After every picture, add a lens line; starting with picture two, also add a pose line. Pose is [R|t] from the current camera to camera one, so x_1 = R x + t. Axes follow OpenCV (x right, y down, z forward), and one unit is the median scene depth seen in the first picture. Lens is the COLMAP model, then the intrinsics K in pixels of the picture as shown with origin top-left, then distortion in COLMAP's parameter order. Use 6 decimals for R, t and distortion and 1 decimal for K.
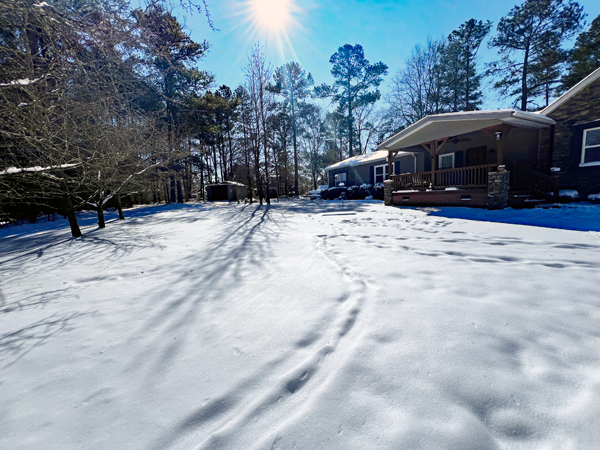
lens RADIAL K [[240.8, 0, 300.0], [0, 240.8, 225.0], [0, 0, 1]] dist [-0.000550, -0.000100]
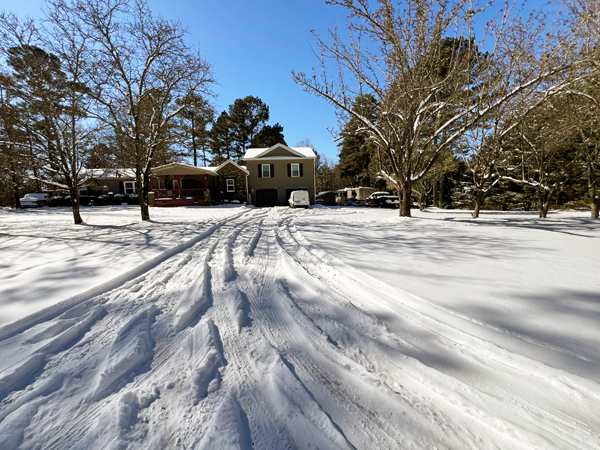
lens RADIAL K [[240.8, 0, 300.0], [0, 240.8, 225.0], [0, 0, 1]] dist [-0.000550, -0.000100]
pose [[0.385035, -0.062732, 0.920767, -0.611189], [0.122226, 0.992365, 0.016499, 0.109348], [-0.914773, 0.106189, 0.389763, -0.459801]]
